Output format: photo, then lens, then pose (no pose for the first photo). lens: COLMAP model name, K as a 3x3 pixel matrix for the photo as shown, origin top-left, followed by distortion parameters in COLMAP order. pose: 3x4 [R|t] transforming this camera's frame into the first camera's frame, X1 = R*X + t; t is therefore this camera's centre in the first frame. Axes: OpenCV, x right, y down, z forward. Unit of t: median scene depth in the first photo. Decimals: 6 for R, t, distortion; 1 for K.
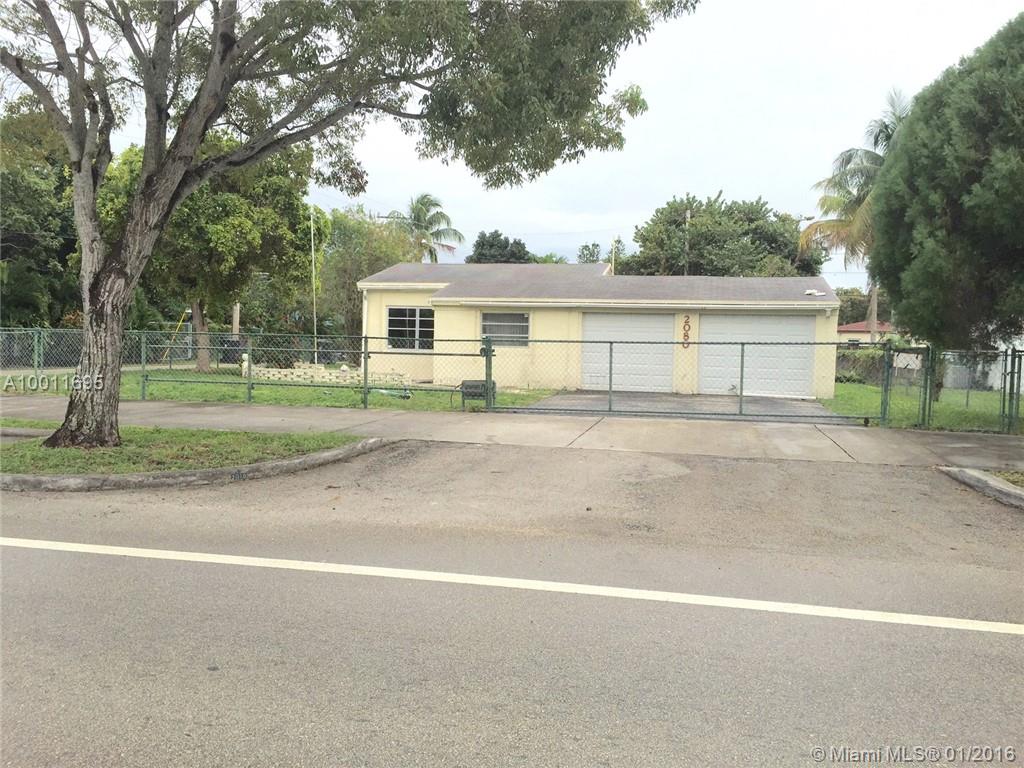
lens RADIAL K [[864.4, 0, 518.4], [0, 864.4, 384.0], [0, 0, 1]] dist [0.089817, 0.003596]
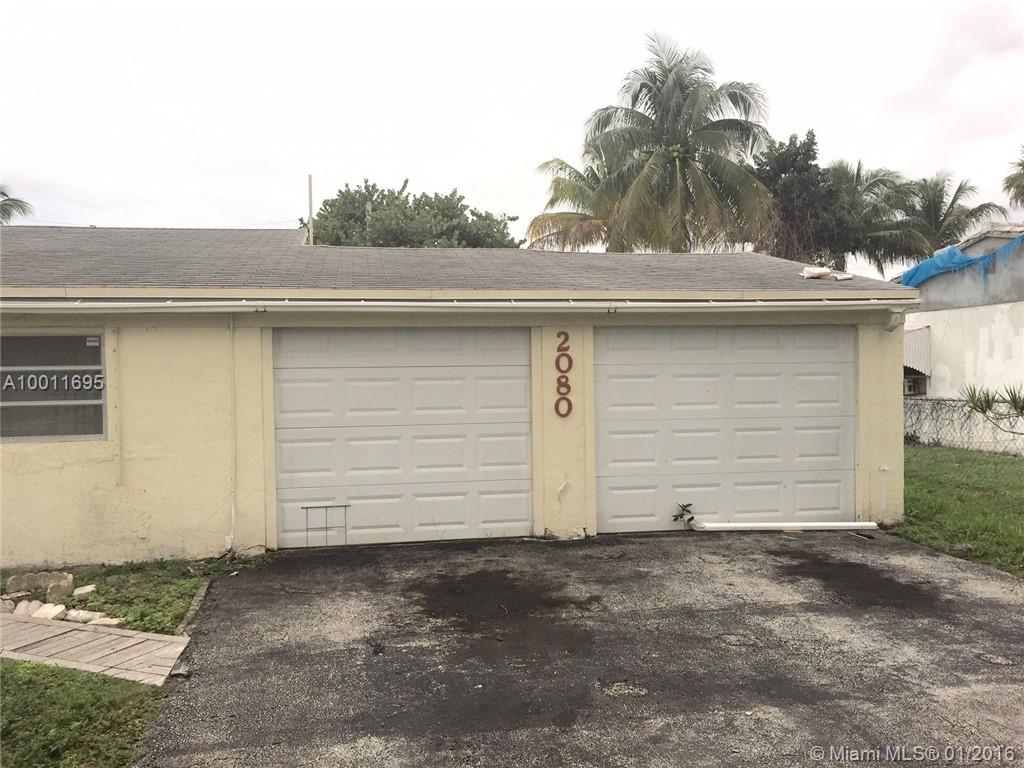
lens RADIAL K [[864.4, 0, 518.4], [0, 864.4, 384.0], [0, 0, 1]] dist [0.089817, 0.003596]
pose [[0.919521, -0.044527, 0.390511, 0.022643], [0.055343, 0.998331, -0.016483, -0.042752], [-0.389126, 0.036768, 0.920451, 0.553346]]
